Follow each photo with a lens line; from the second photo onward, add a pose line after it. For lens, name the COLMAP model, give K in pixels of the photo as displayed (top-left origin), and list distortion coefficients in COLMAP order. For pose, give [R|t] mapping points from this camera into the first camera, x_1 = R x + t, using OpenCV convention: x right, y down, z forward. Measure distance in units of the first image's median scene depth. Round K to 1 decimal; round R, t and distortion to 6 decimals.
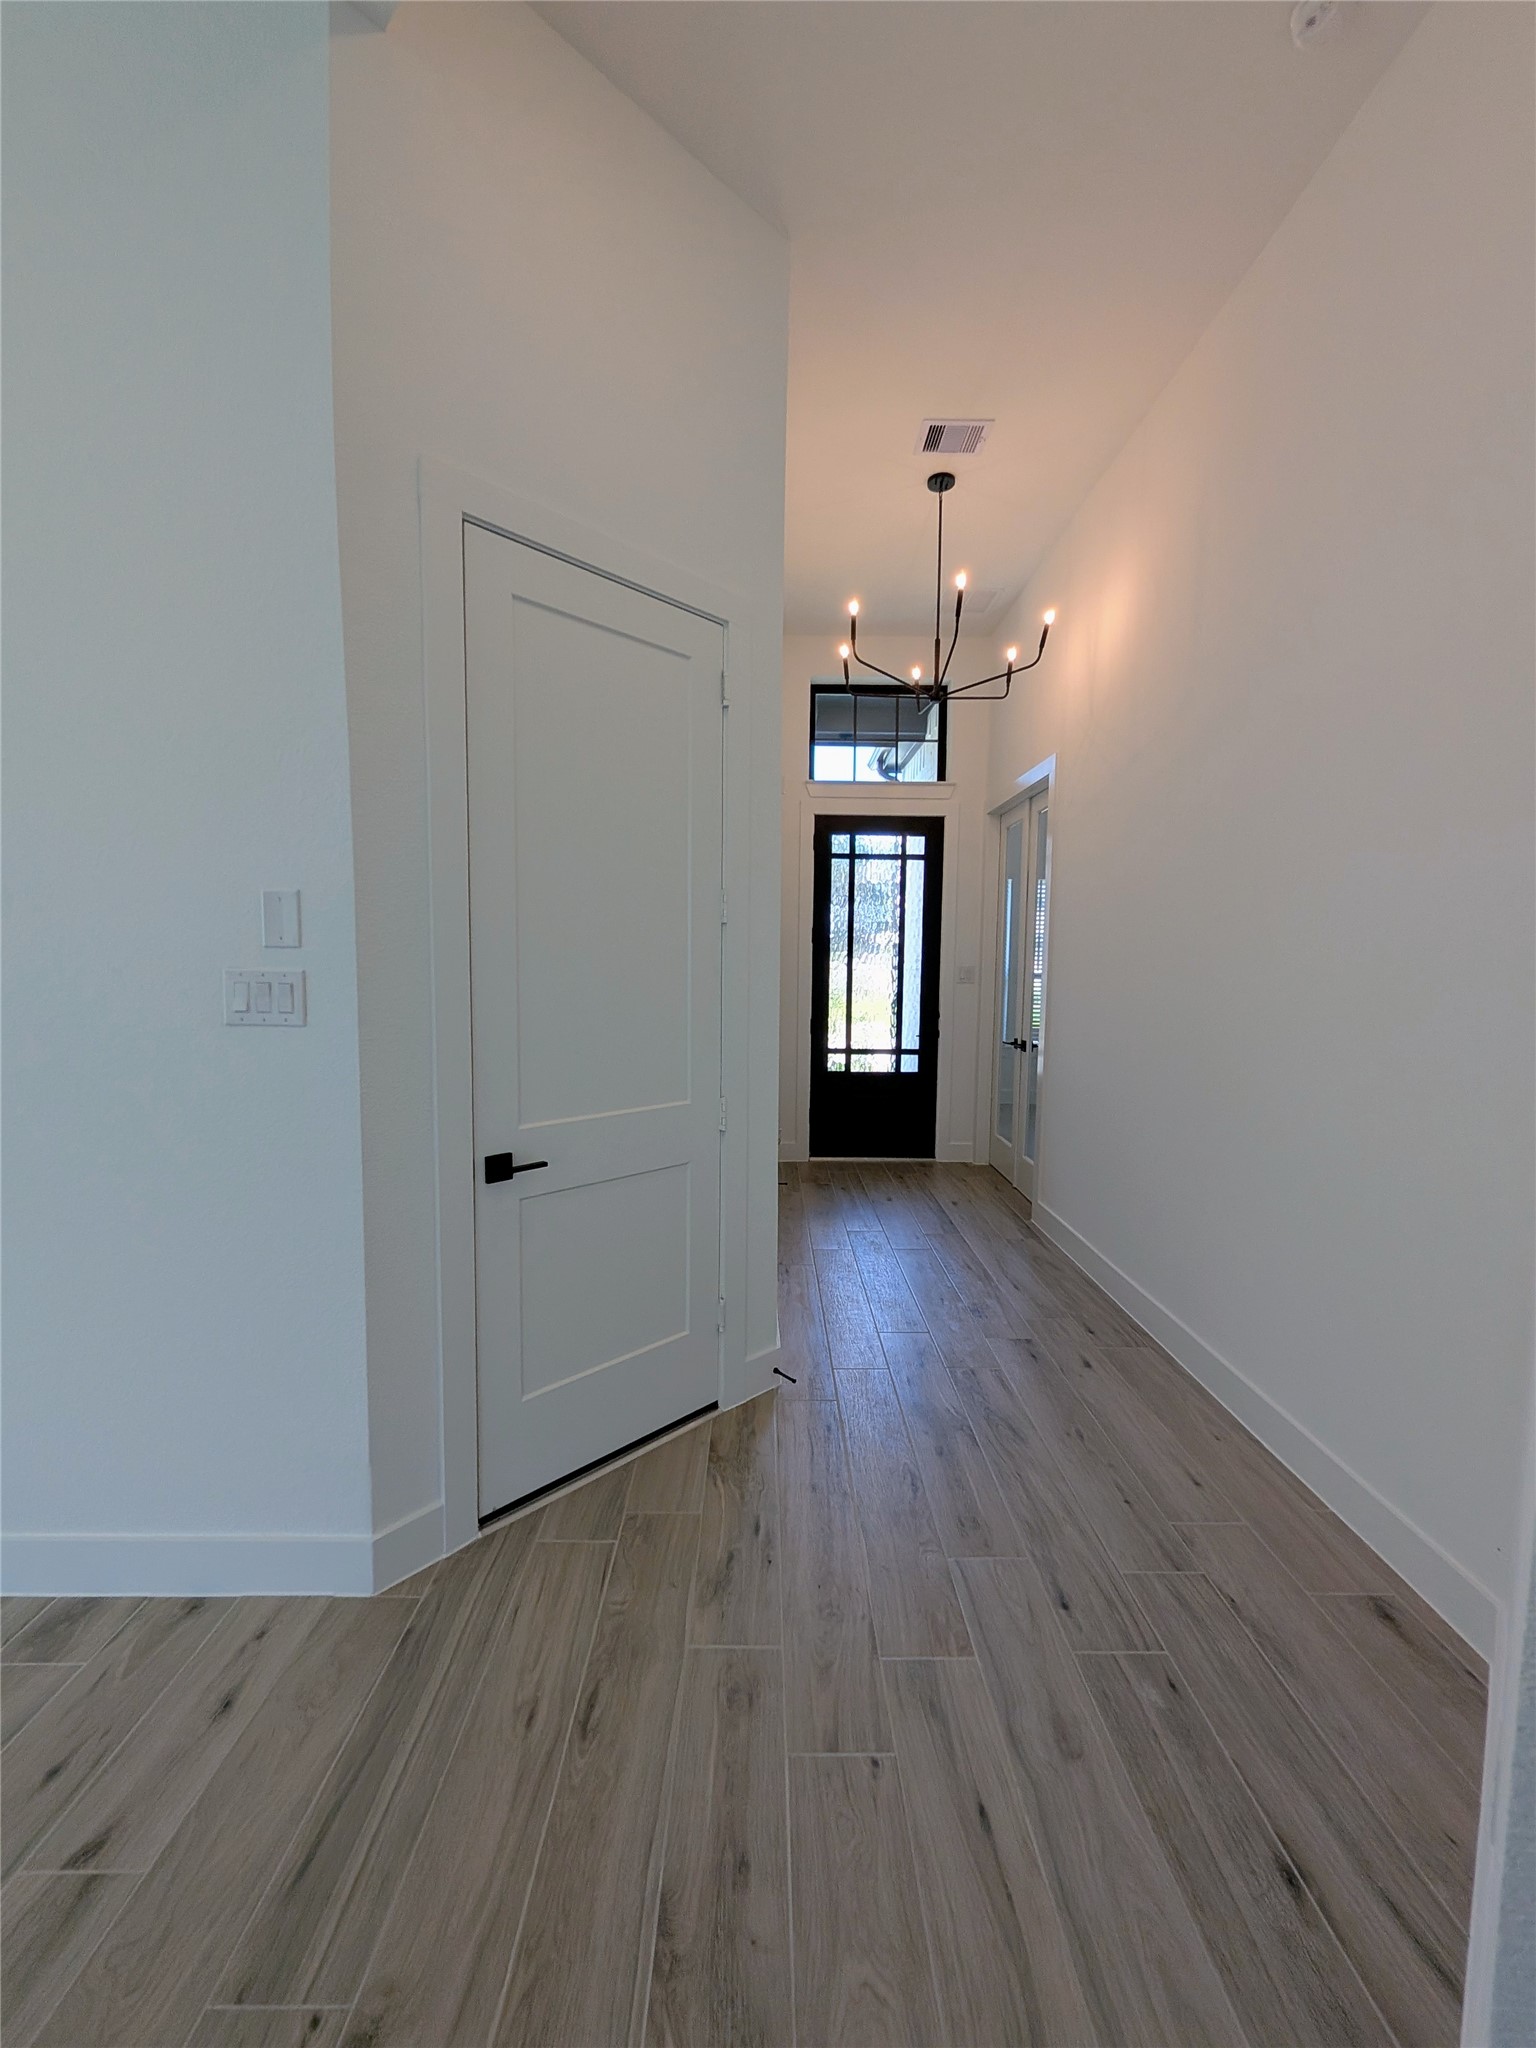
lens RADIAL K [[830.3, 0, 770.2], [0, 830.3, 1024.7], [0, 0, 1]] dist [0.003316, -0.000746]
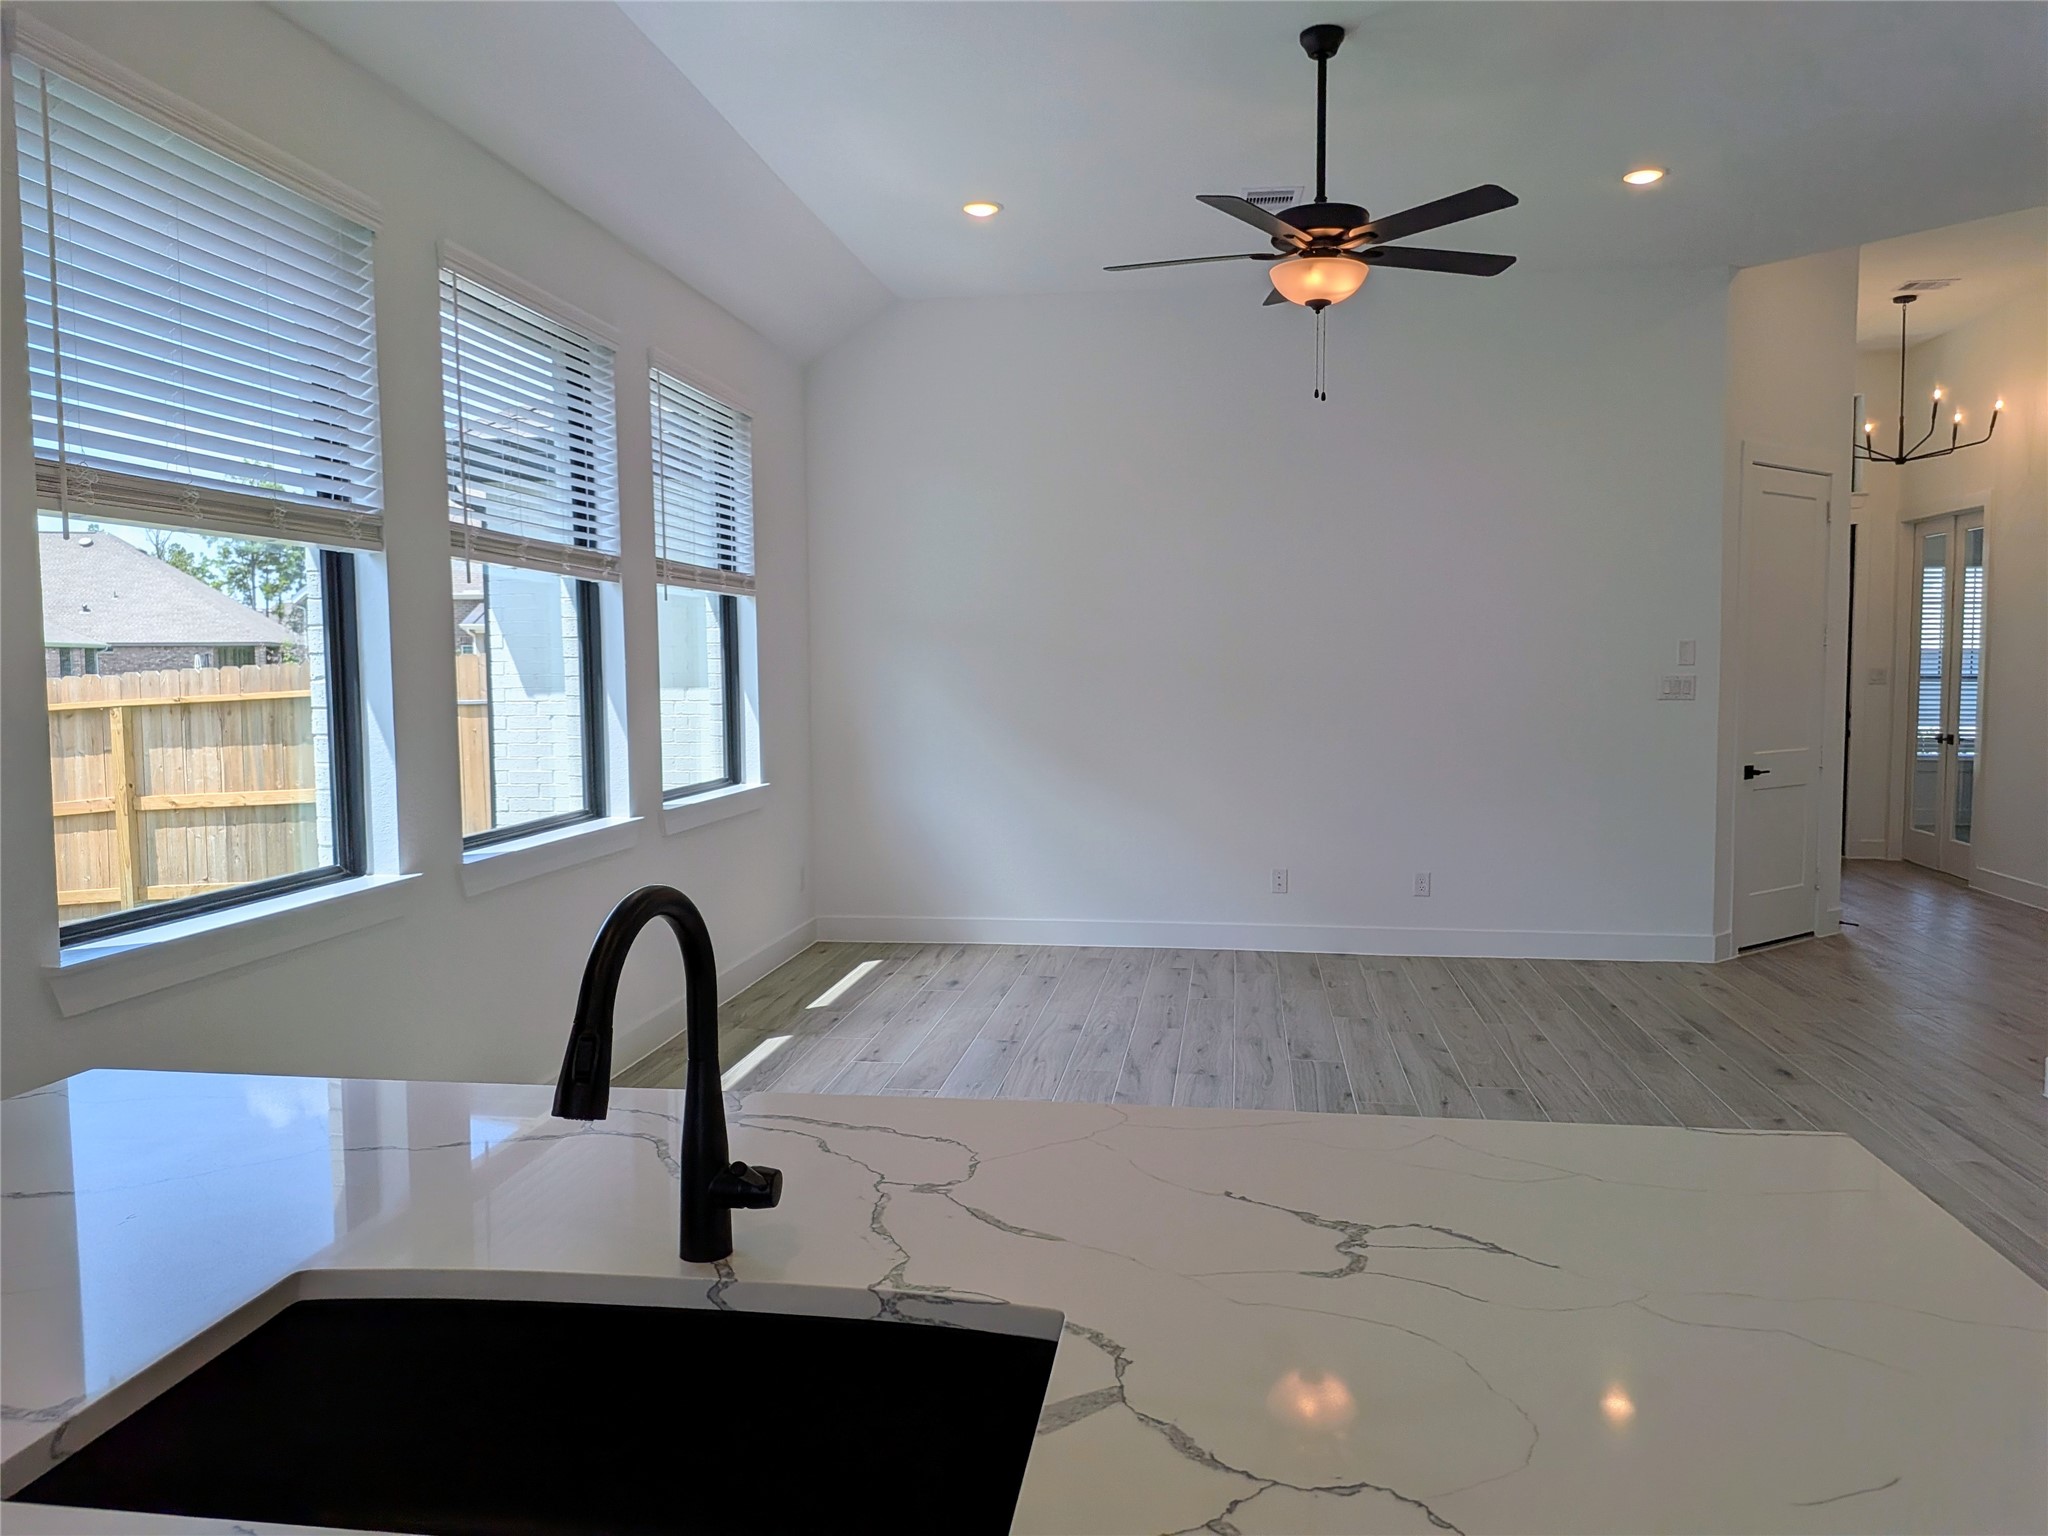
lens RADIAL K [[1470.7, 0, 959.6], [0, 1470.7, 786.8], [0, 0, 1]] dist [0.009032, -0.040831]
pose [[0.981965, -0.010865, -0.188750, -1.183829], [0.011021, 0.999939, -0.000221, 0.144360], [0.188741, -0.001863, 0.982025, -2.204370]]
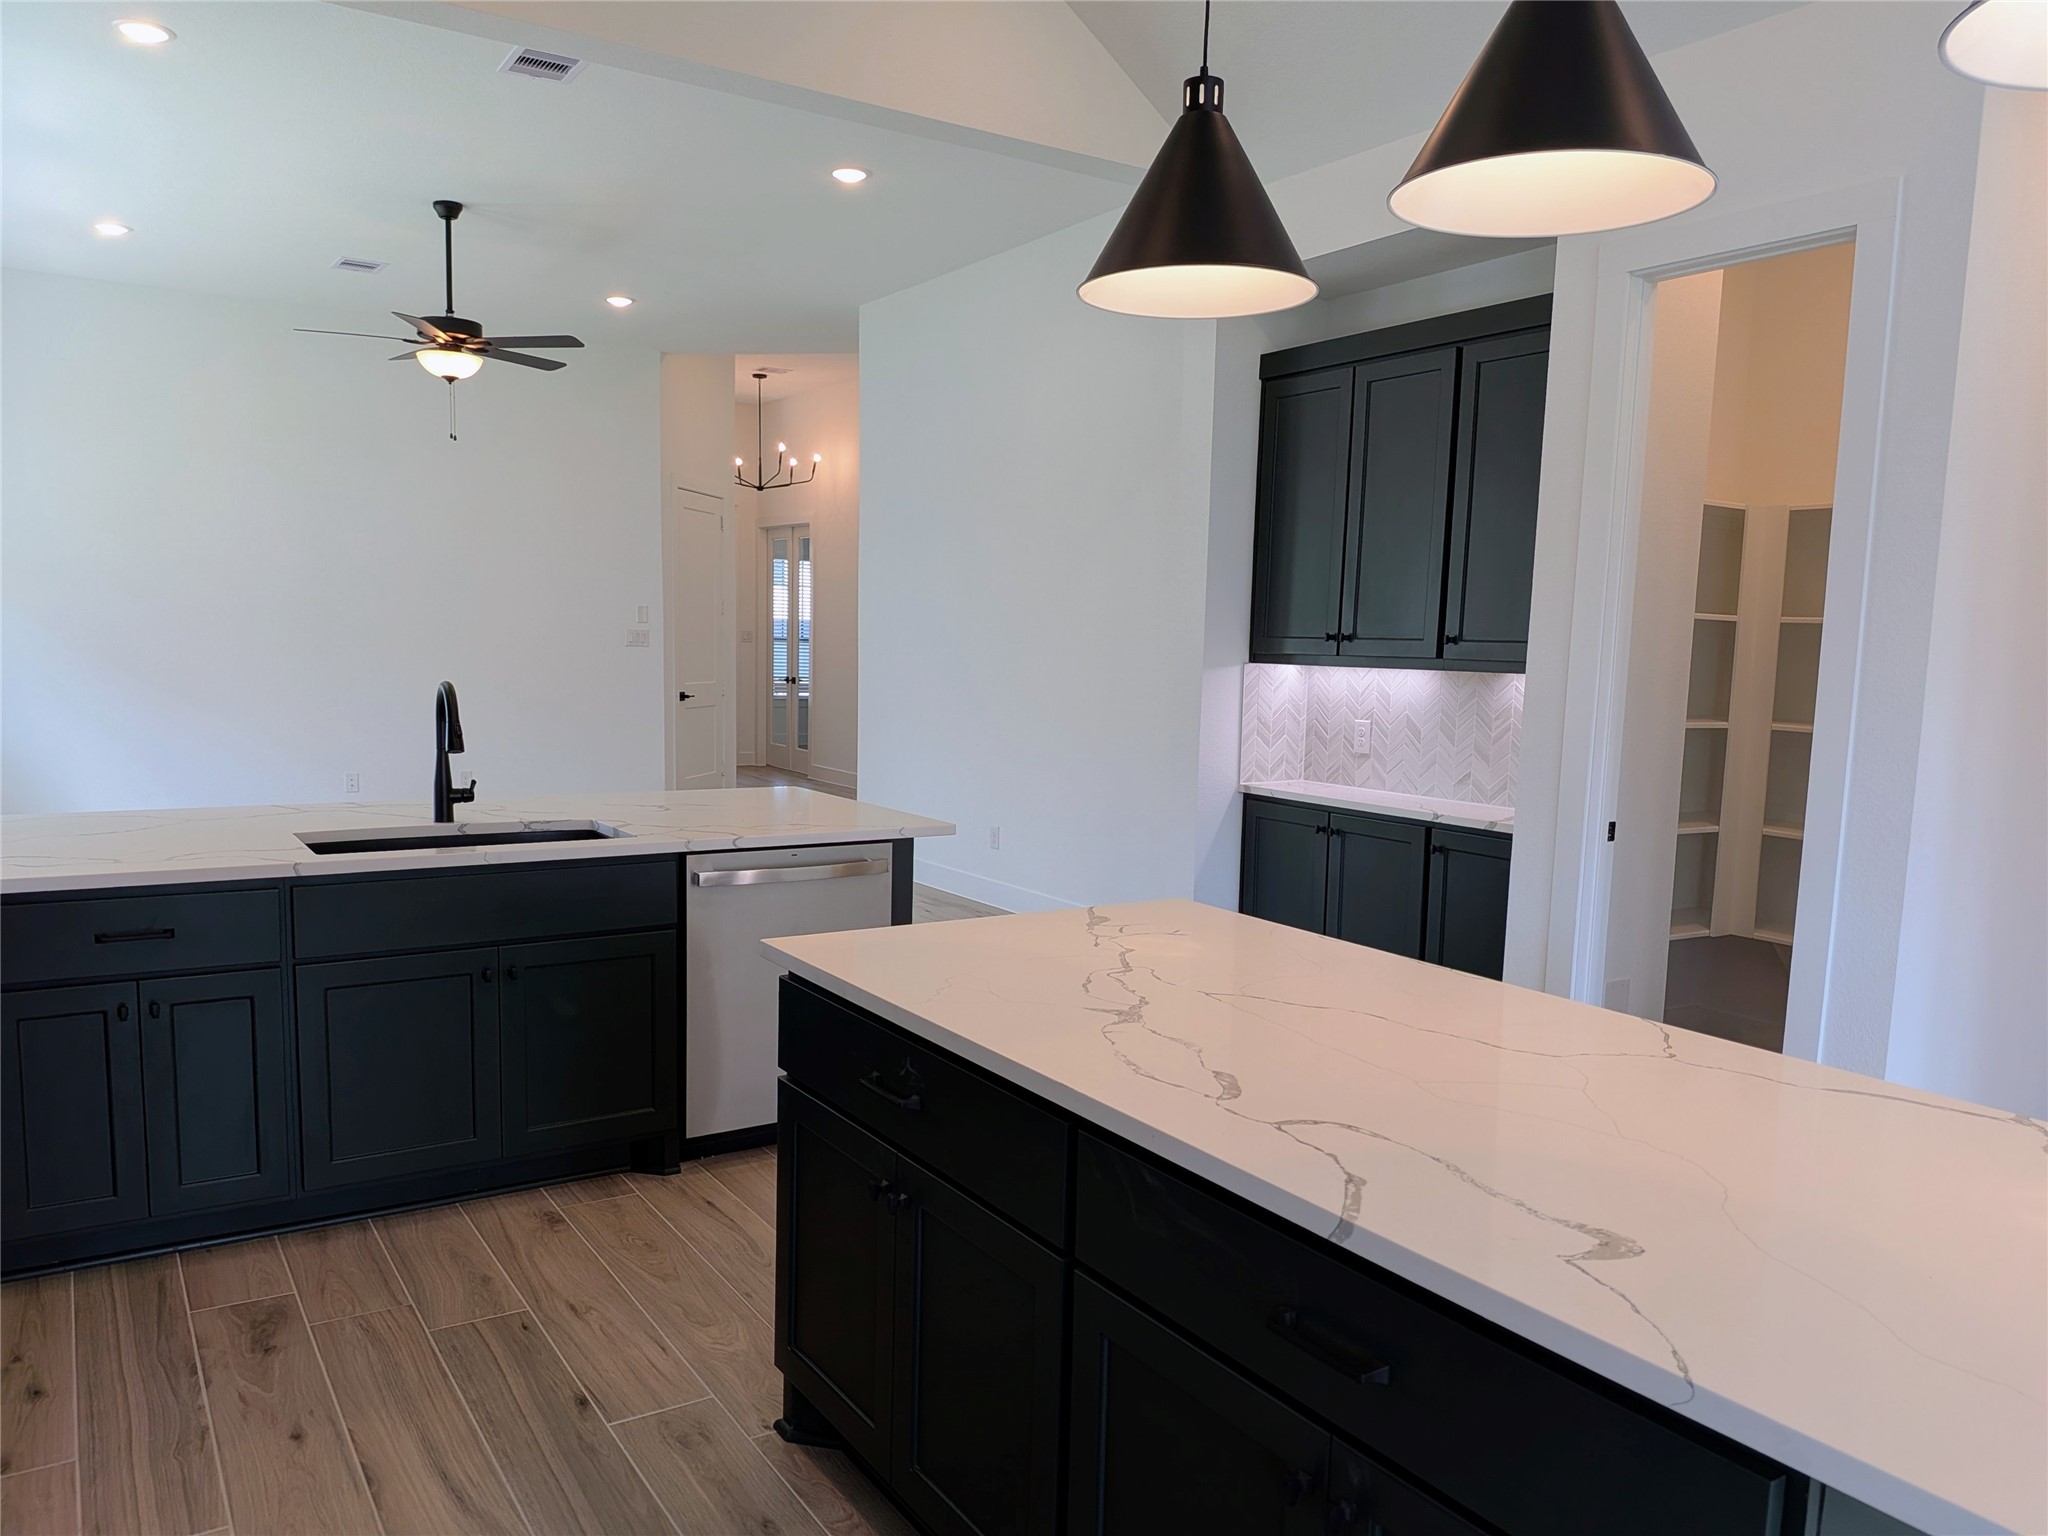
lens RADIAL K [[1470.7, 0, 1015.3], [0, 1470.7, 786.2], [0, 0, 1]] dist [0.009032, -0.040831]
pose [[0.848328, -0.051455, 0.526965, -1.642054], [0.034462, 0.998522, 0.042022, 0.244522], [-0.528348, -0.017488, 0.848847, -3.215226]]
